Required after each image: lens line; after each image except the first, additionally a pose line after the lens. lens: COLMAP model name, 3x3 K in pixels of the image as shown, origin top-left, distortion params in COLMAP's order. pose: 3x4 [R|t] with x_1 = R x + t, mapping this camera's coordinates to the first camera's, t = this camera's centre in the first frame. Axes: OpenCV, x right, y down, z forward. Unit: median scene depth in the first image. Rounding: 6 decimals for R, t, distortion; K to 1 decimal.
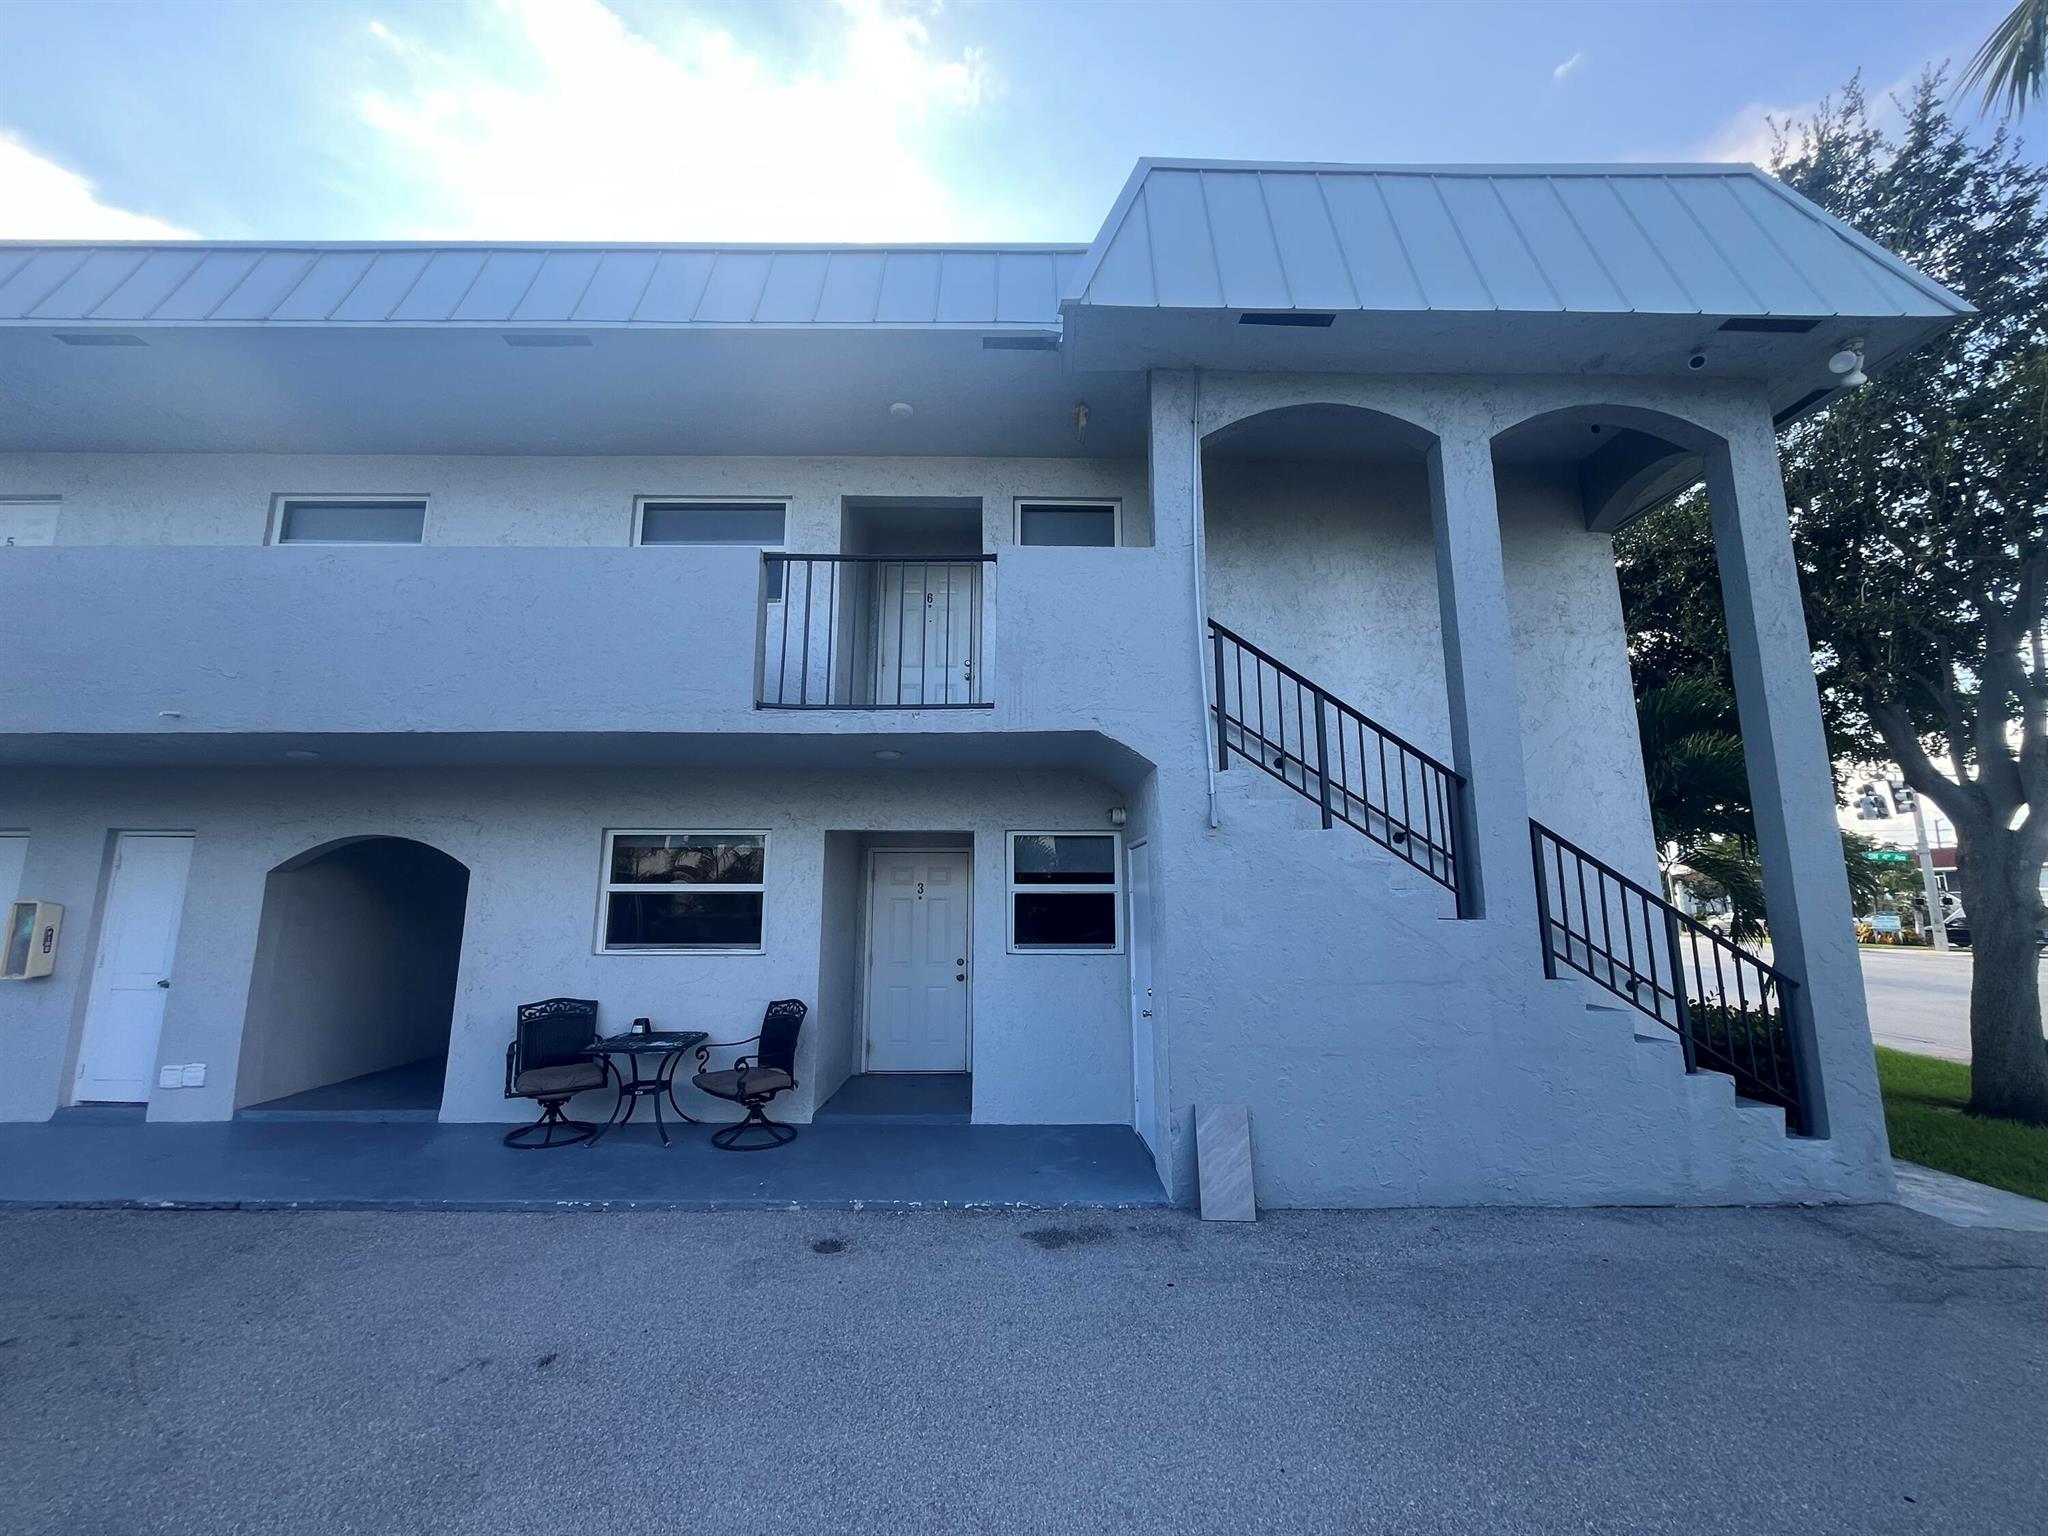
lens RADIAL K [[826.4, 0, 1019.4], [0, 826.4, 764.5], [0, 0, 1]] dist [-0.002706, 0.000086]
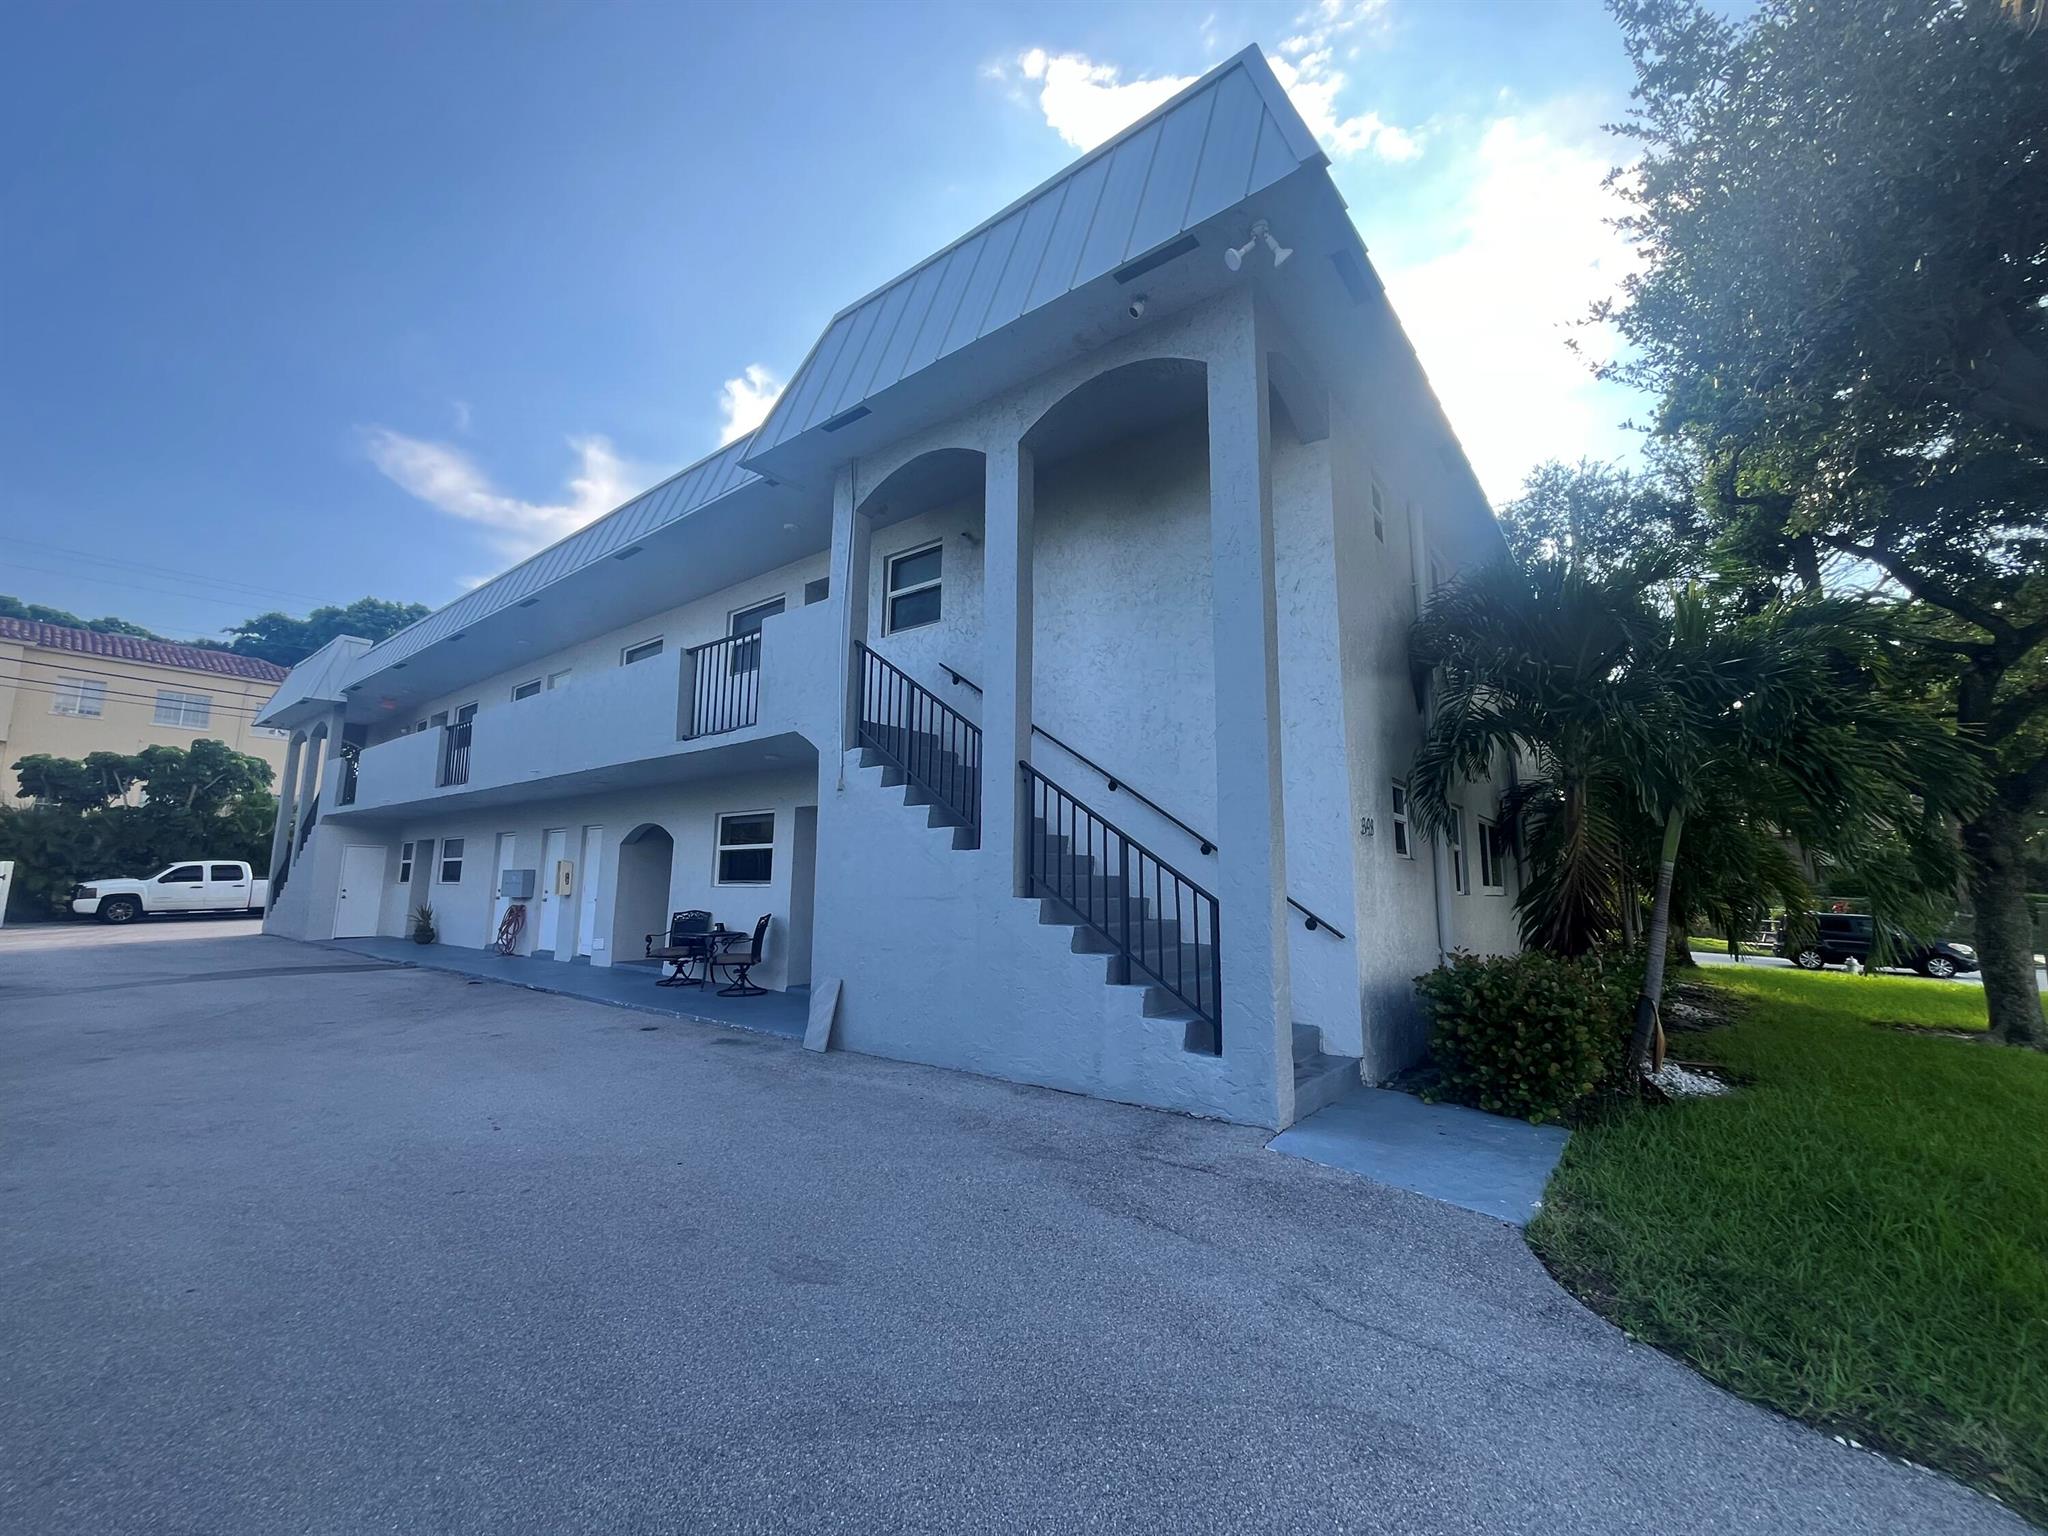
lens RADIAL K [[826.4, 0, 1021.0], [0, 826.4, 767.5], [0, 0, 1]] dist [-0.002706, 0.000086]
pose [[0.780329, -0.084965, -0.619570, 1.339003], [0.099171, 0.995003, -0.011548, 0.082105], [0.617455, -0.052432, 0.784857, 0.068093]]
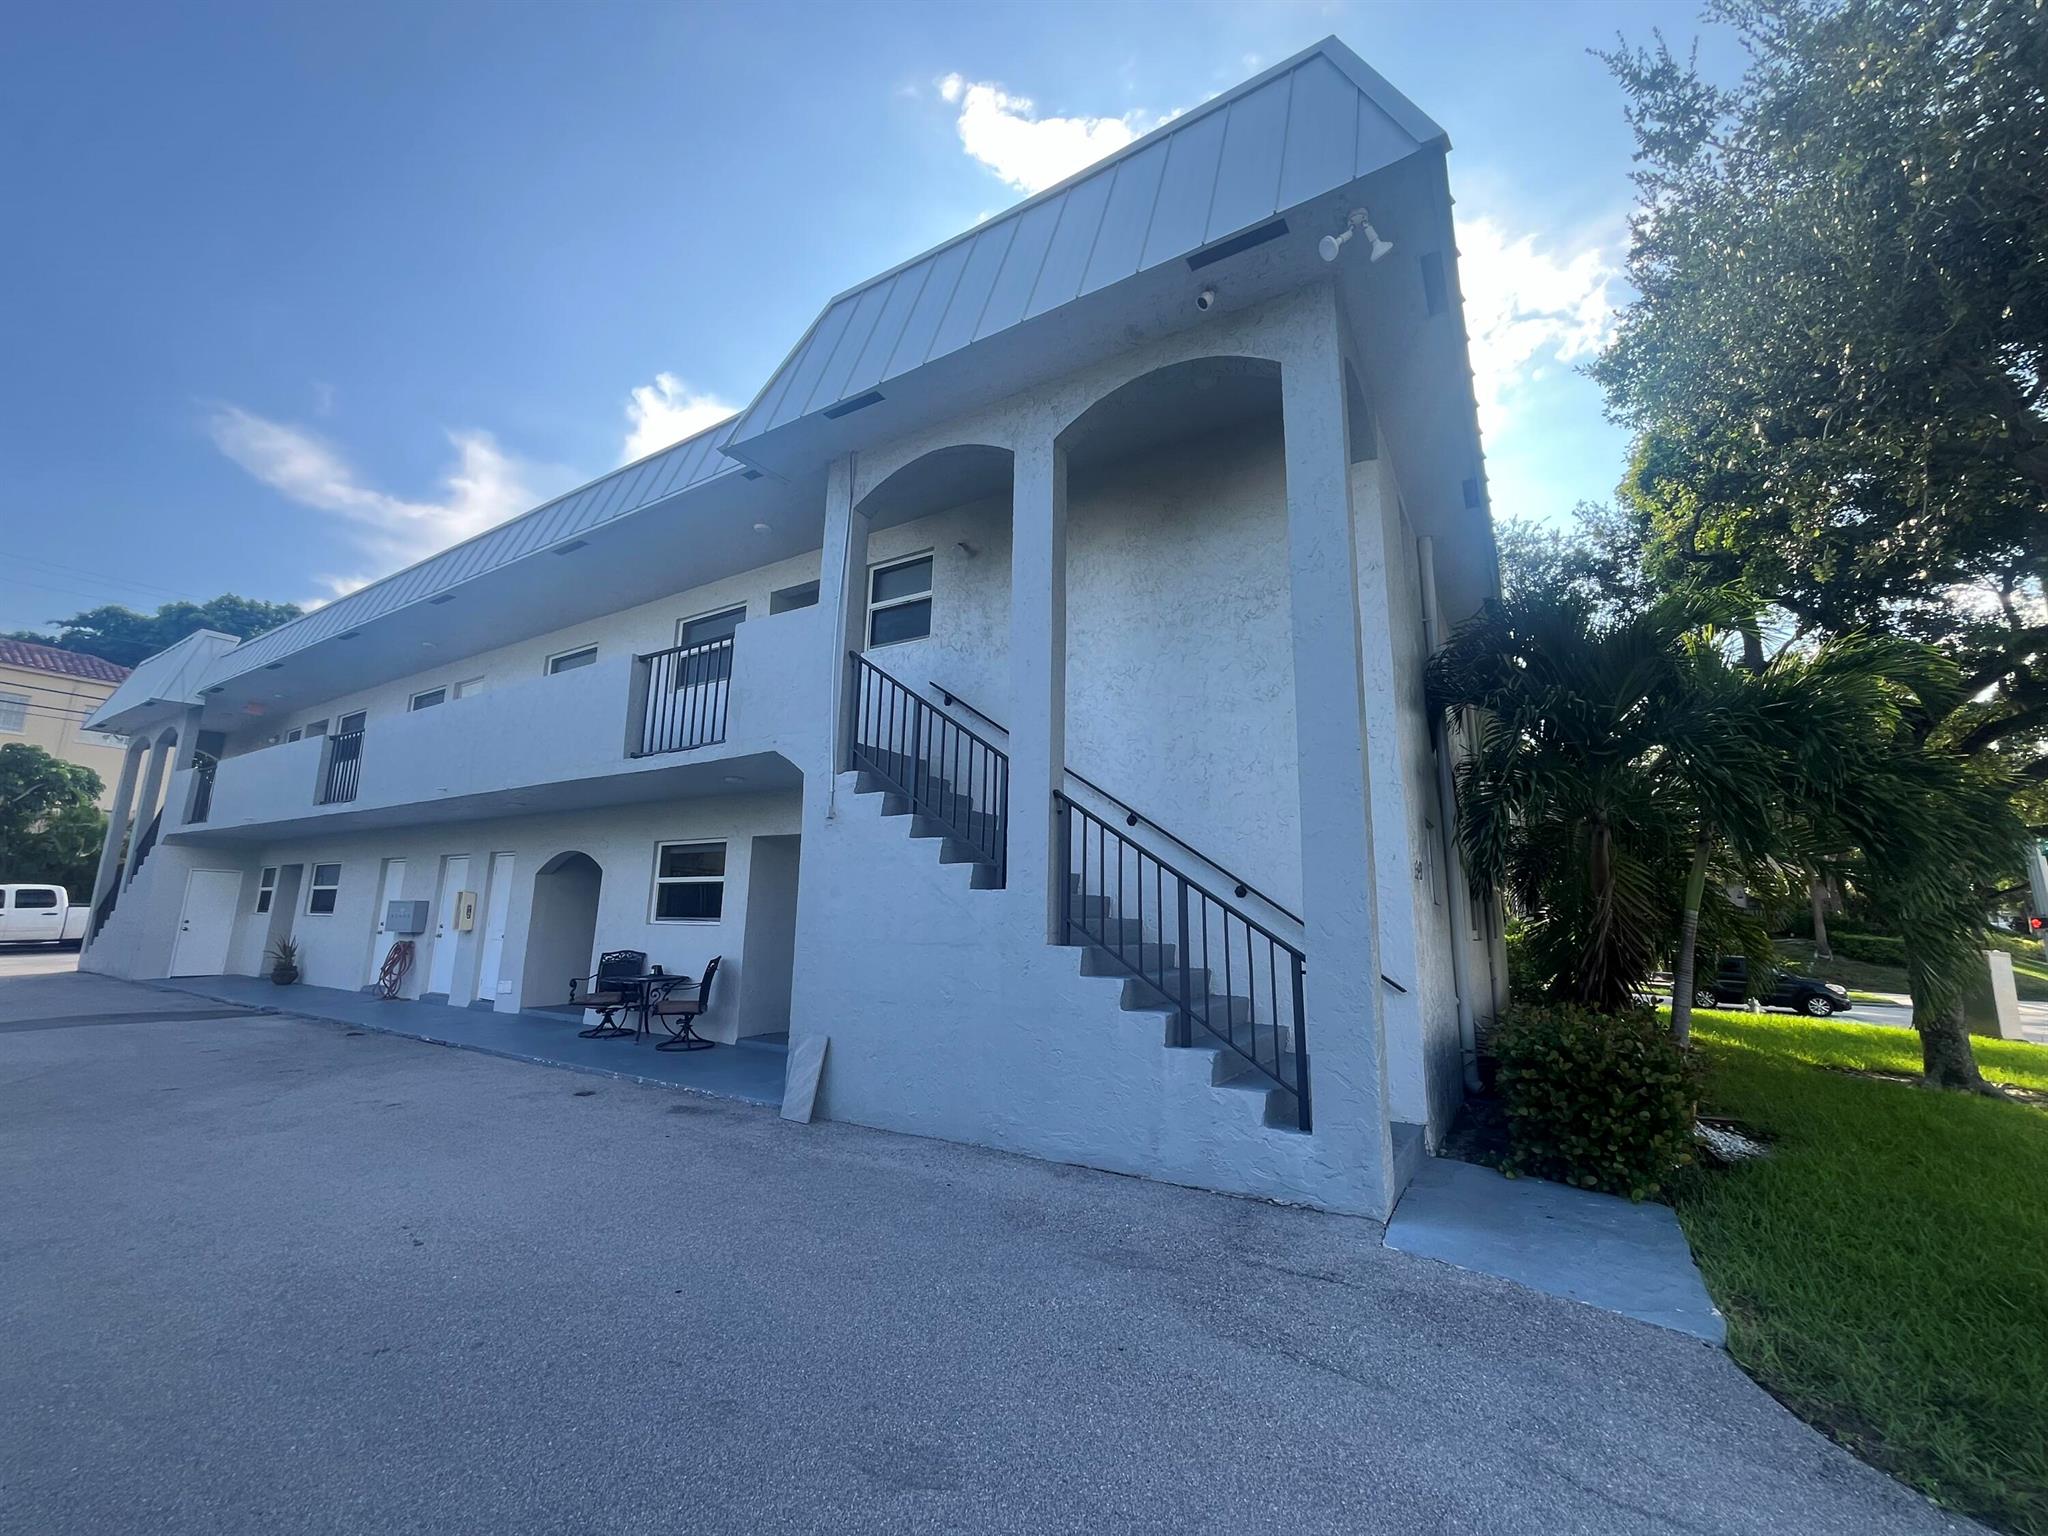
lens RADIAL K [[826.4, 0, 1020.9], [0, 826.4, 767.0], [0, 0, 1]] dist [-0.002706, 0.000086]
pose [[0.843304, -0.086891, -0.530366, 1.131187], [0.075668, 0.996210, -0.042897, 0.071724], [0.532084, -0.003956, 0.846683, 0.082036]]
